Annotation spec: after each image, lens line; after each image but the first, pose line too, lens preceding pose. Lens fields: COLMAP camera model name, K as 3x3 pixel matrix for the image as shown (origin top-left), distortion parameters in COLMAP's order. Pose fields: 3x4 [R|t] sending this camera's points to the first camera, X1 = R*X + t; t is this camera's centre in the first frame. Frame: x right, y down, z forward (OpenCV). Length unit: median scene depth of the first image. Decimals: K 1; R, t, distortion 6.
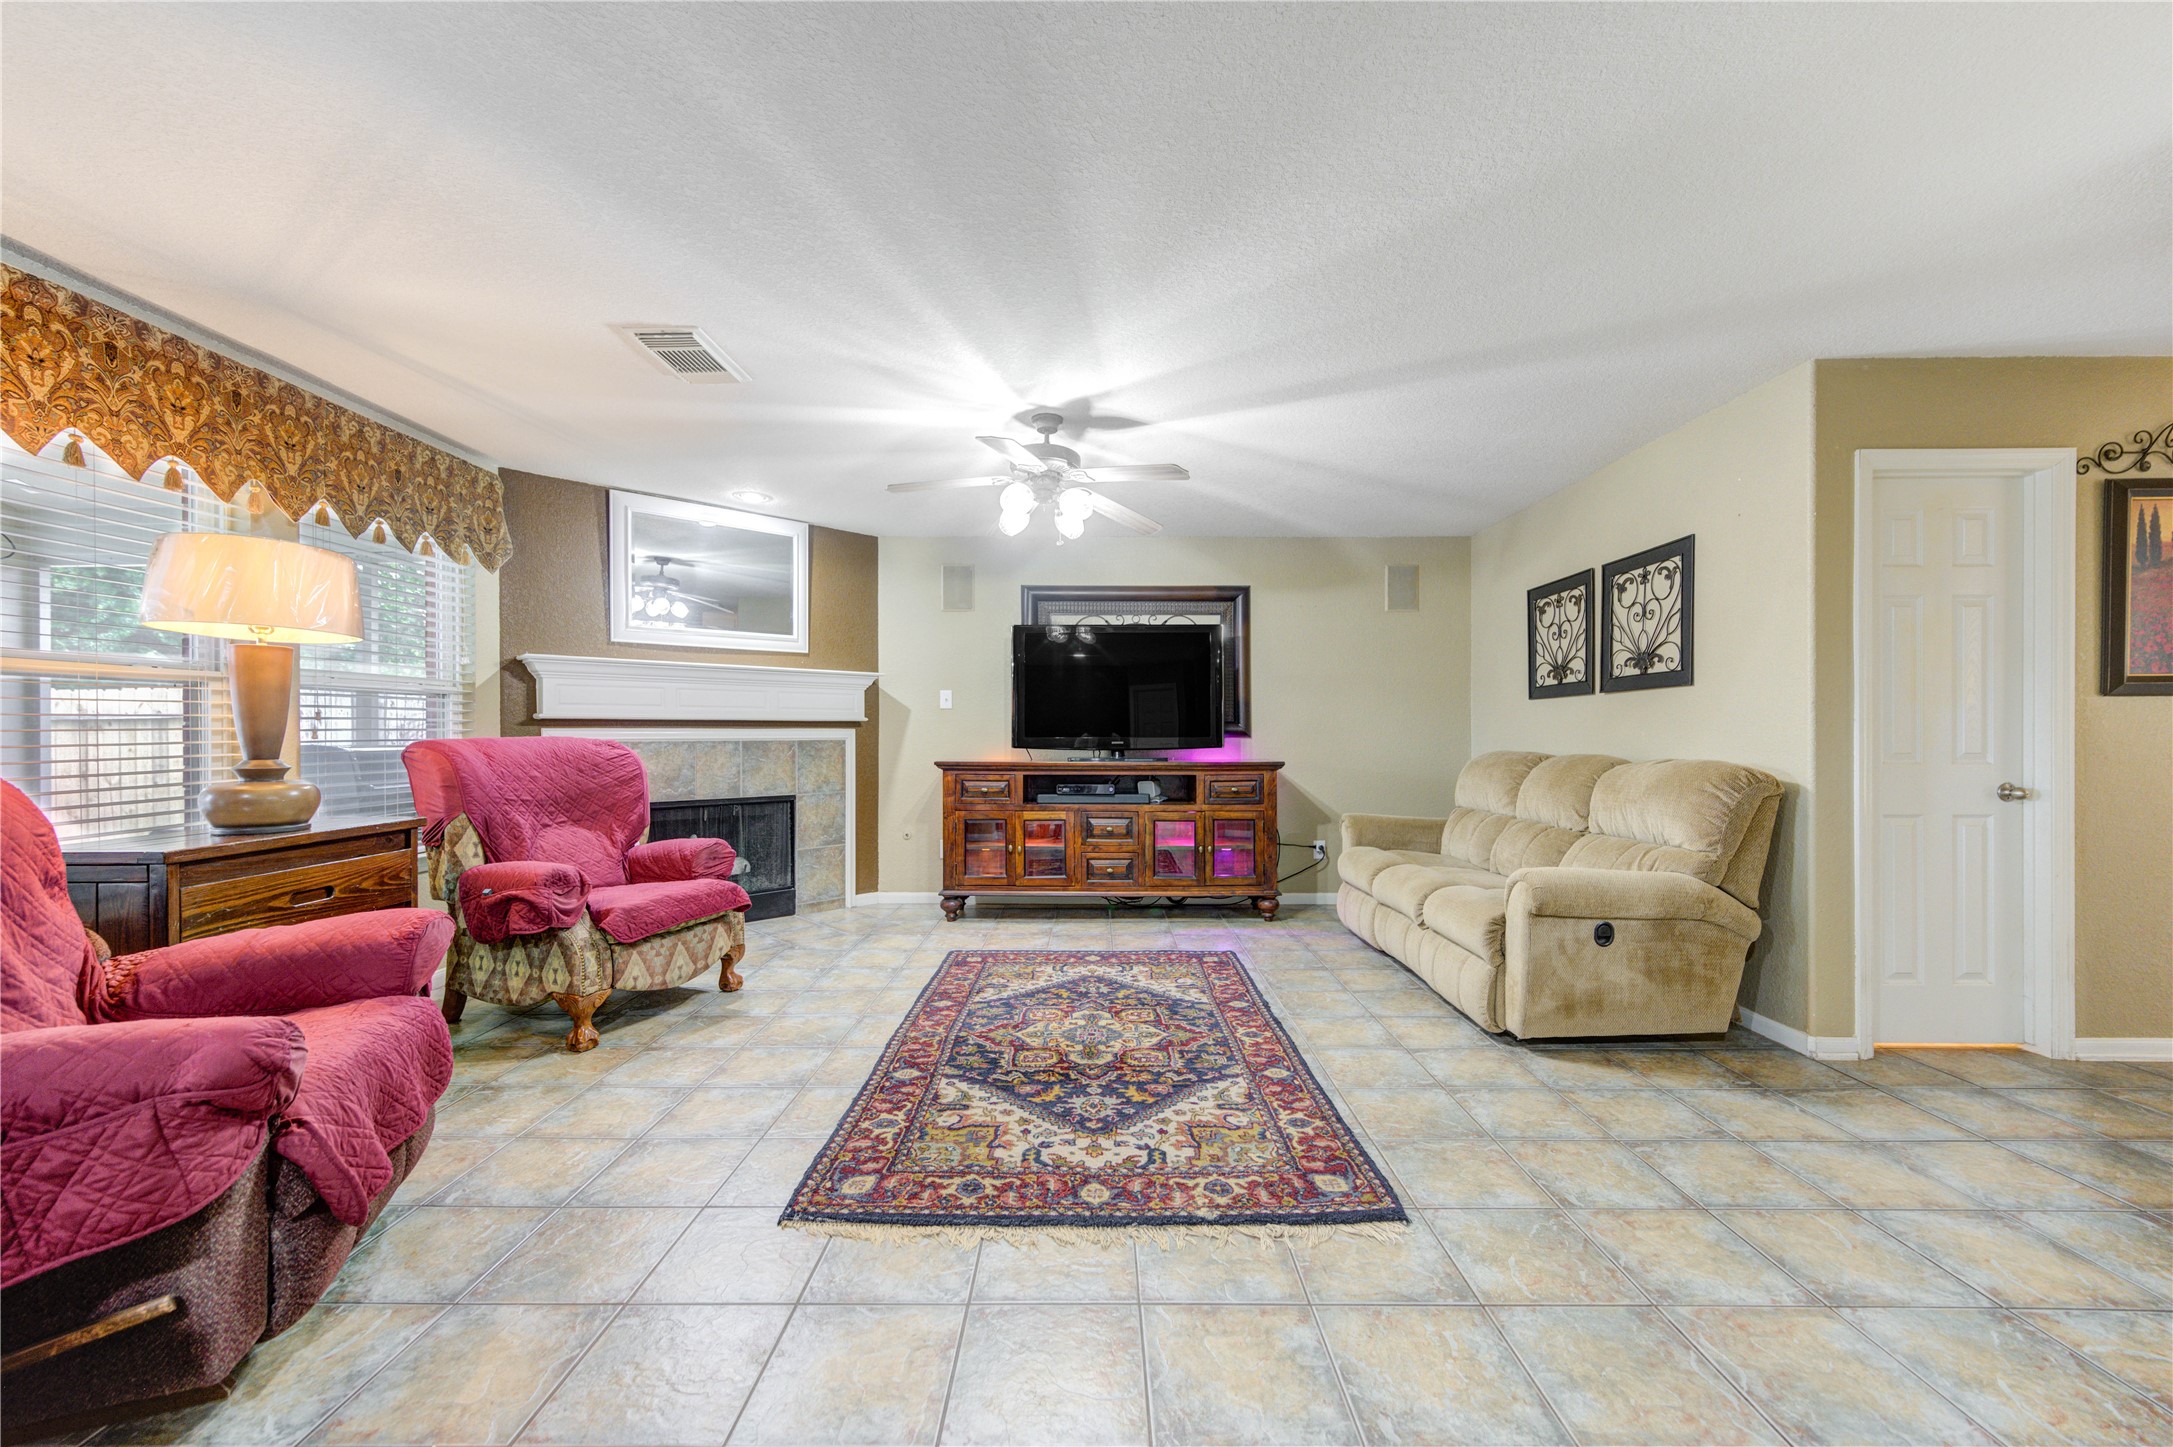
lens RADIAL K [[840.4, 0, 1100.2], [0, 840.4, 738.2], [0, 0, 1]] dist [0.000016, -0.000299]
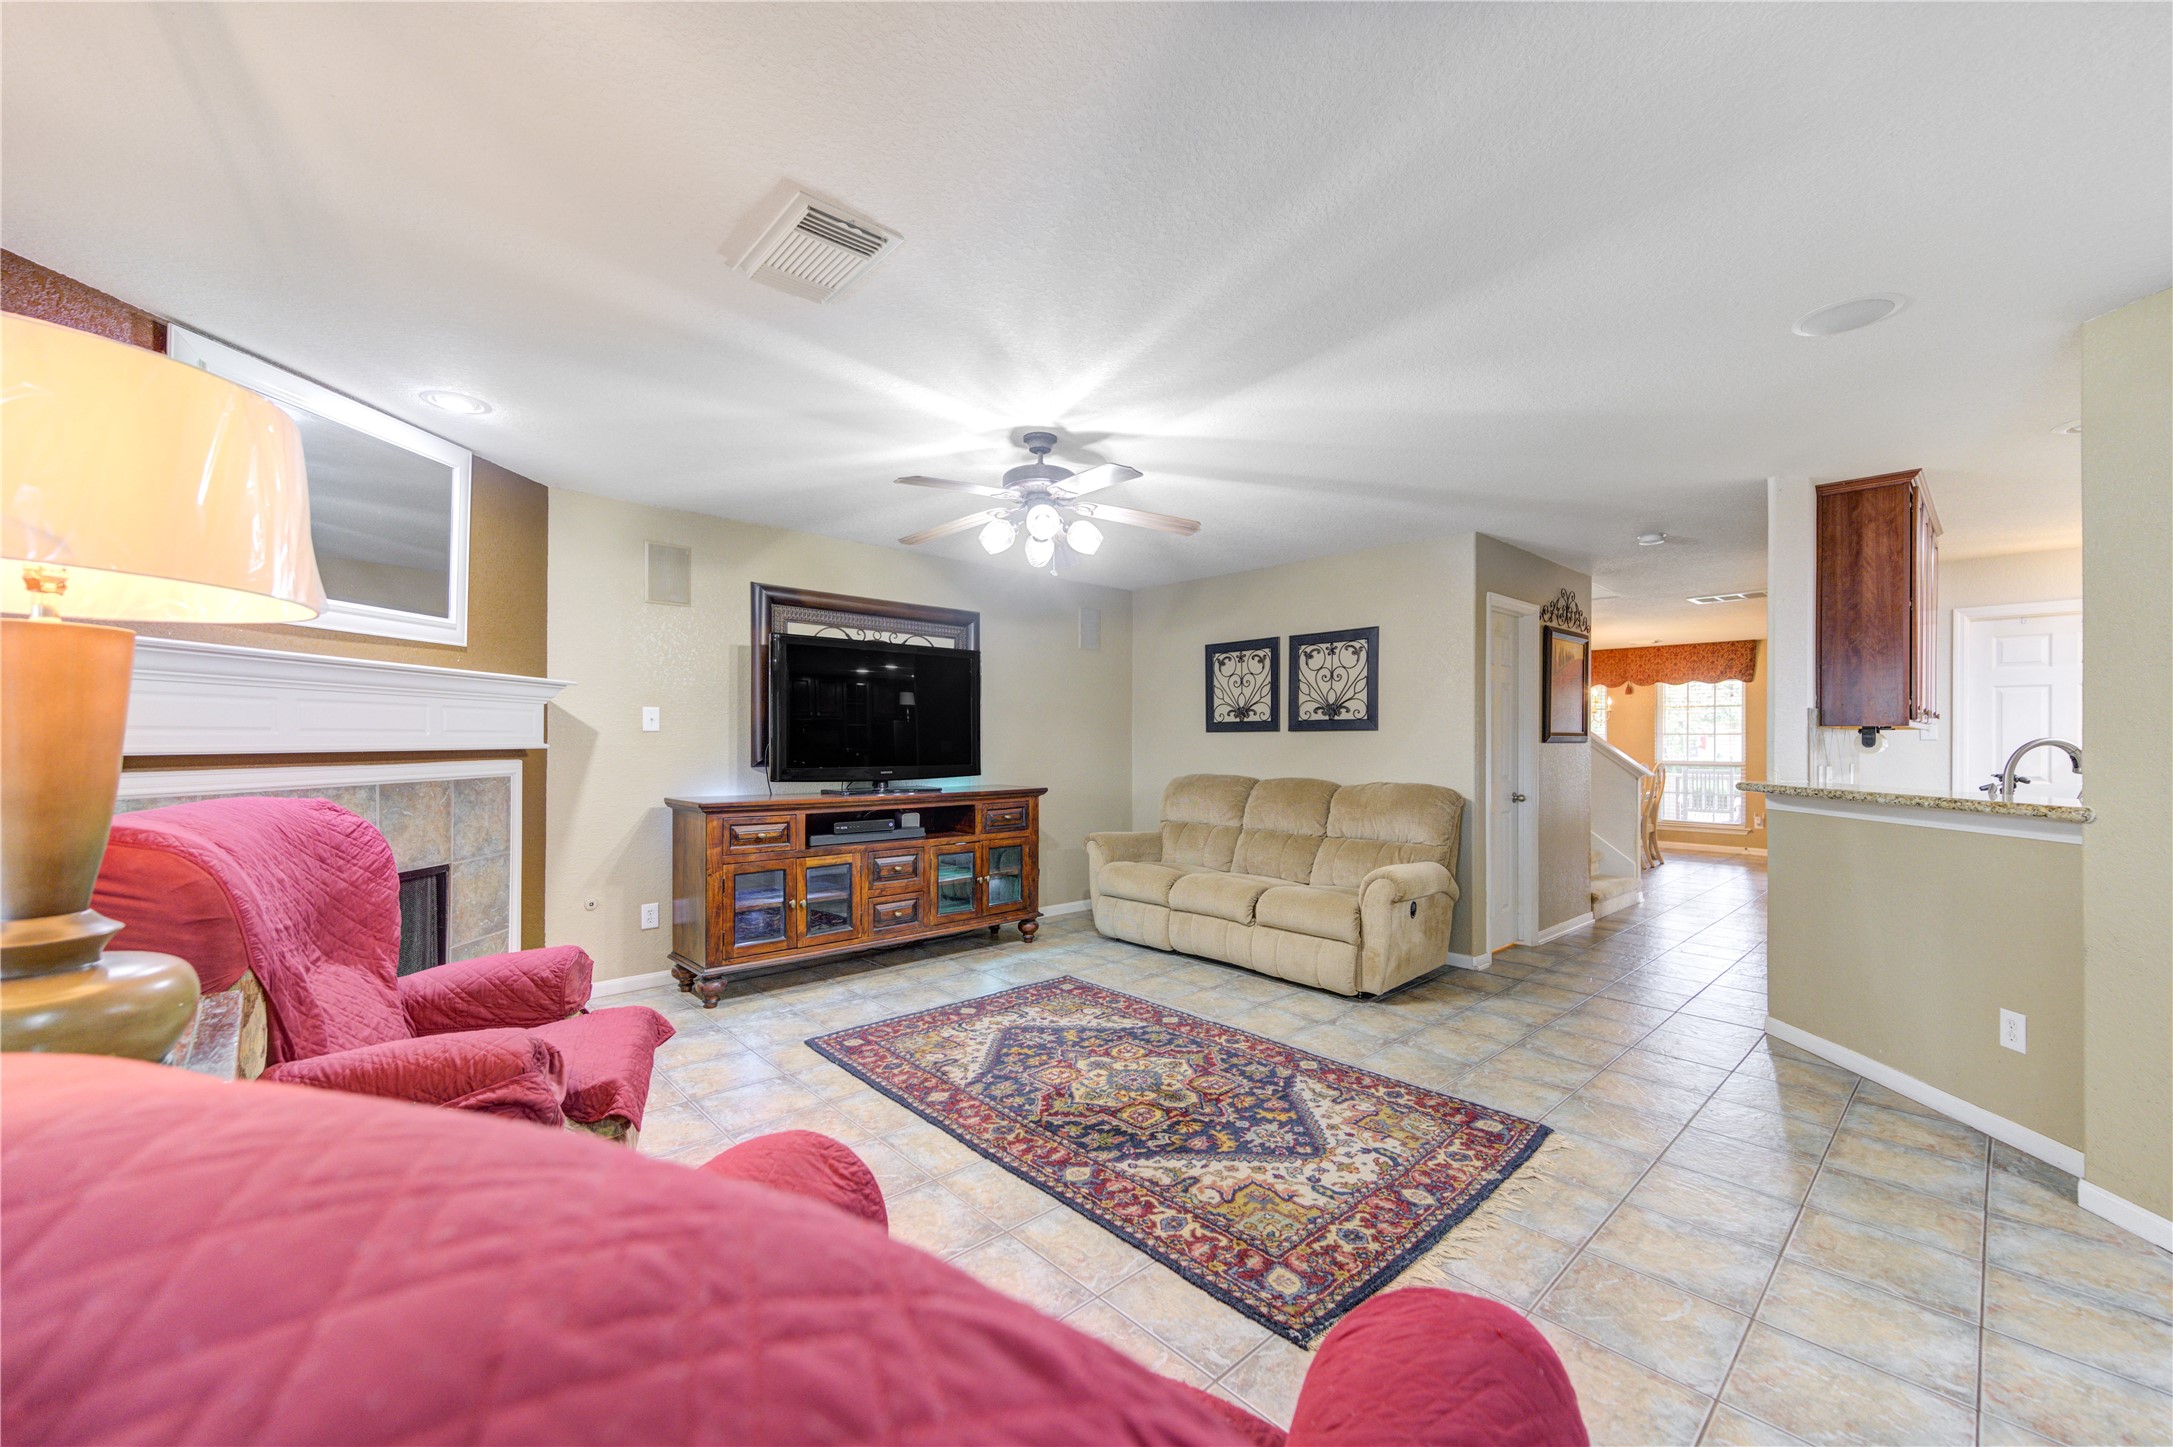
lens RADIAL K [[840.4, 0, 1085.3], [0, 840.4, 736.0], [0, 0, 1]] dist [0.000016, -0.000299]
pose [[0.736819, 0.007998, 0.676042, -0.650610], [-0.001912, 0.999951, -0.009745, -0.038591], [-0.676087, 0.005888, 0.736798, 0.274792]]
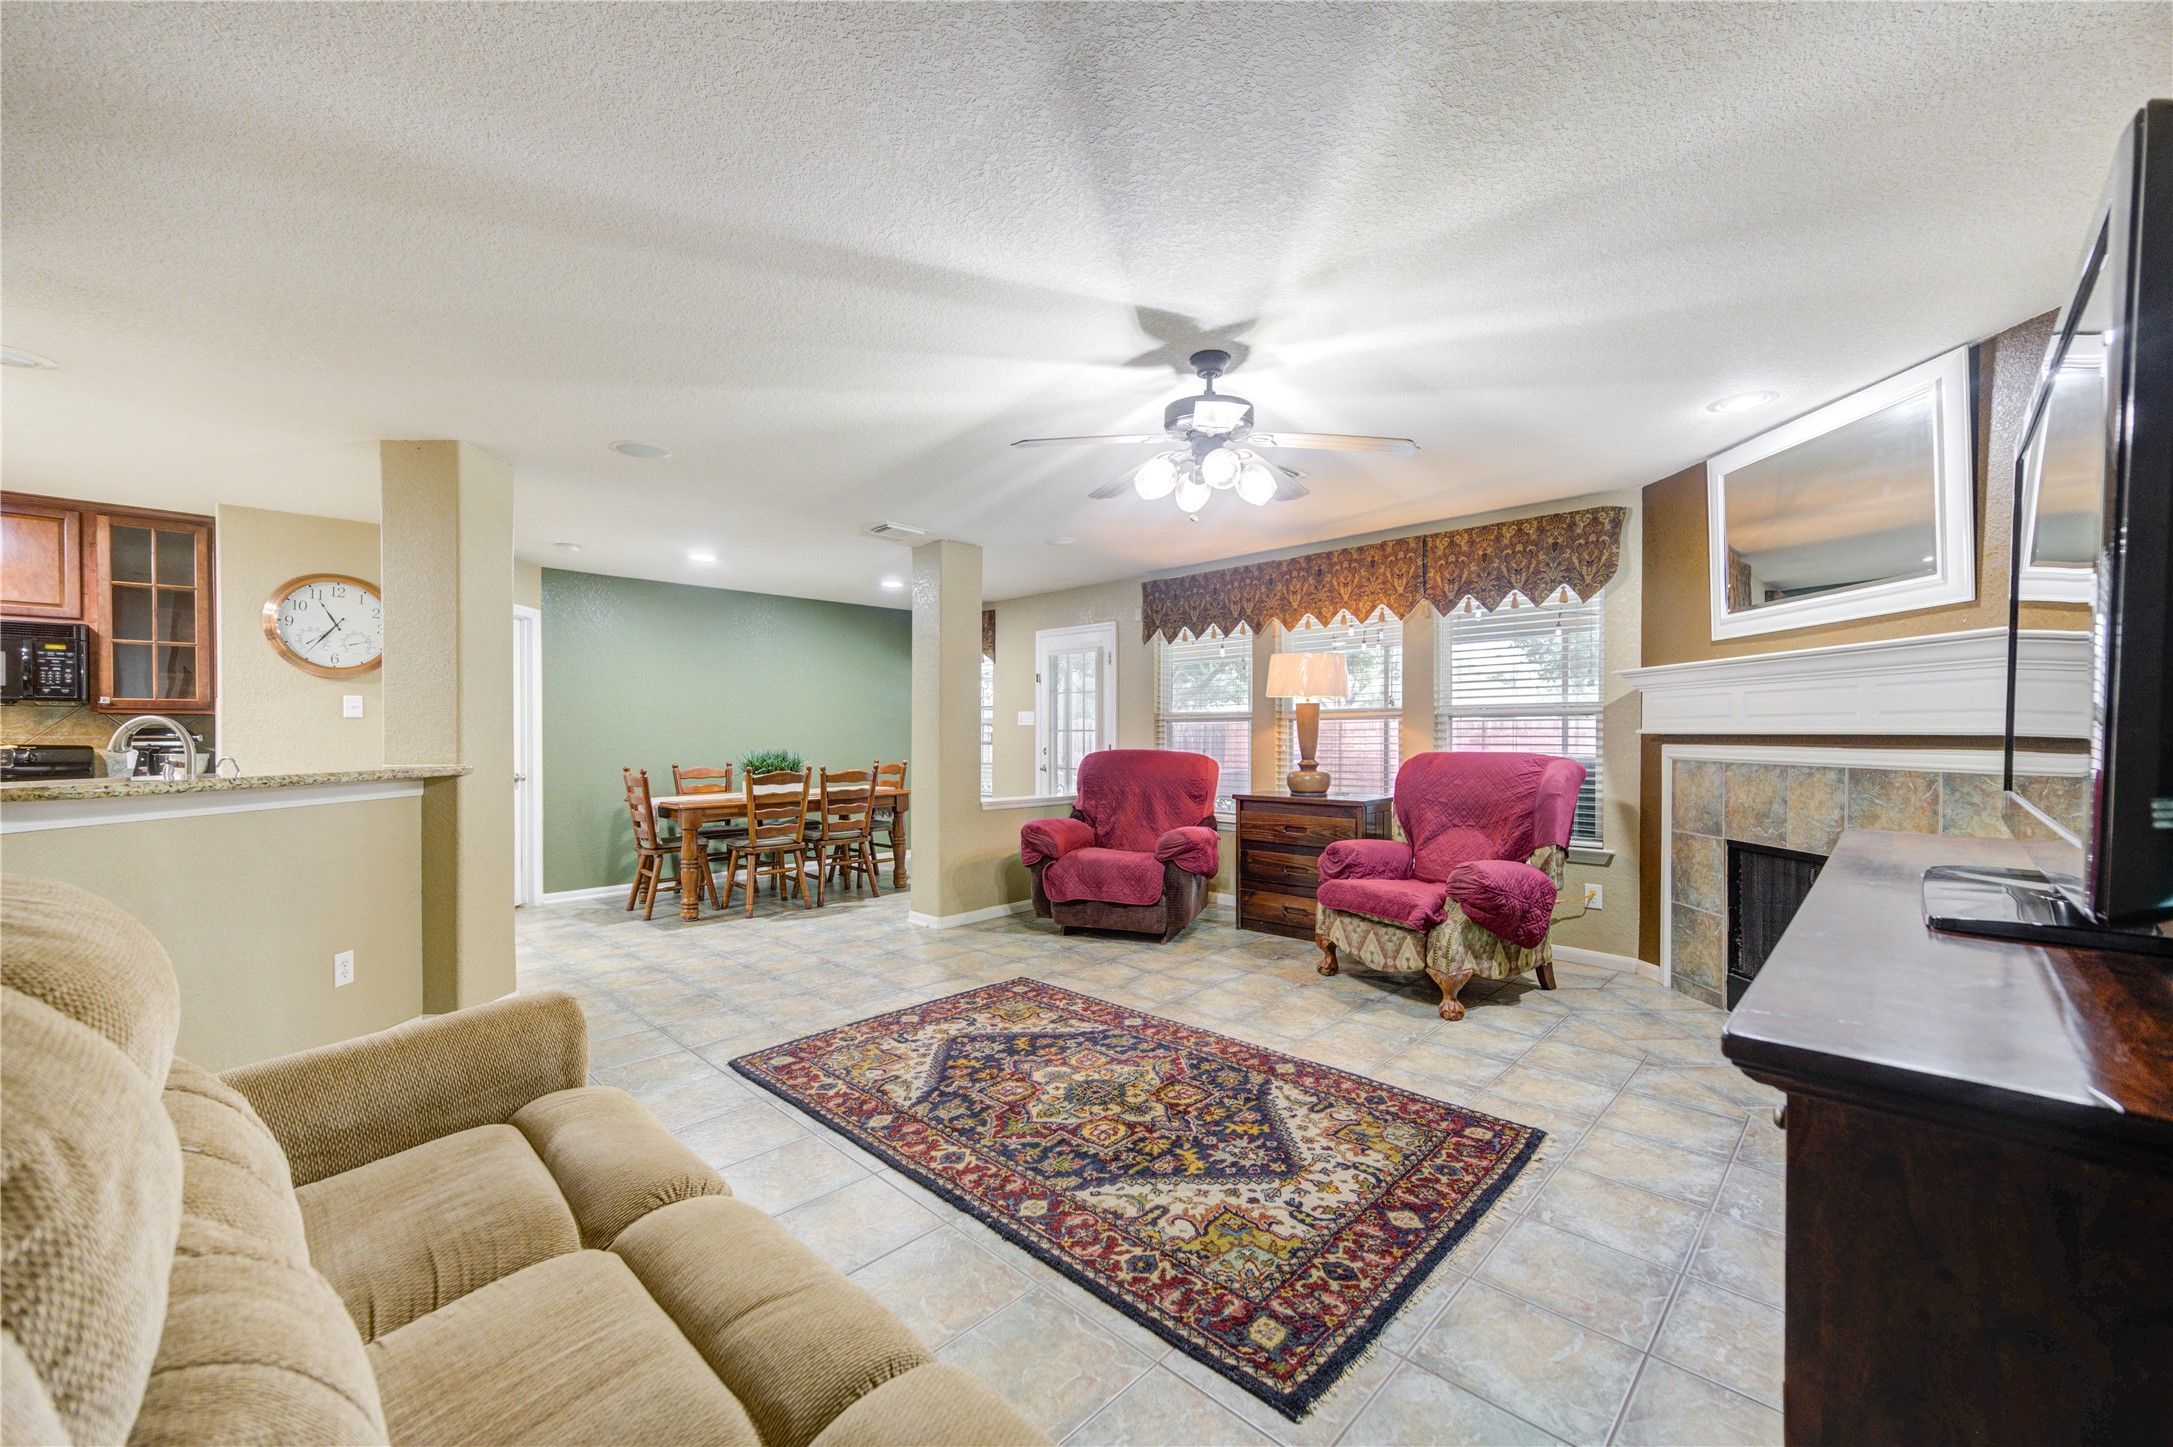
lens RADIAL K [[840.4, 0, 1082.1], [0, 840.4, 736.0], [0, 0, 1]] dist [0.000016, -0.000299]
pose [[-0.702750, 0.006608, -0.711406, 0.575510], [-0.001292, 0.999943, 0.010565, -0.036672], [0.711436, 0.008343, -0.702701, 1.455314]]
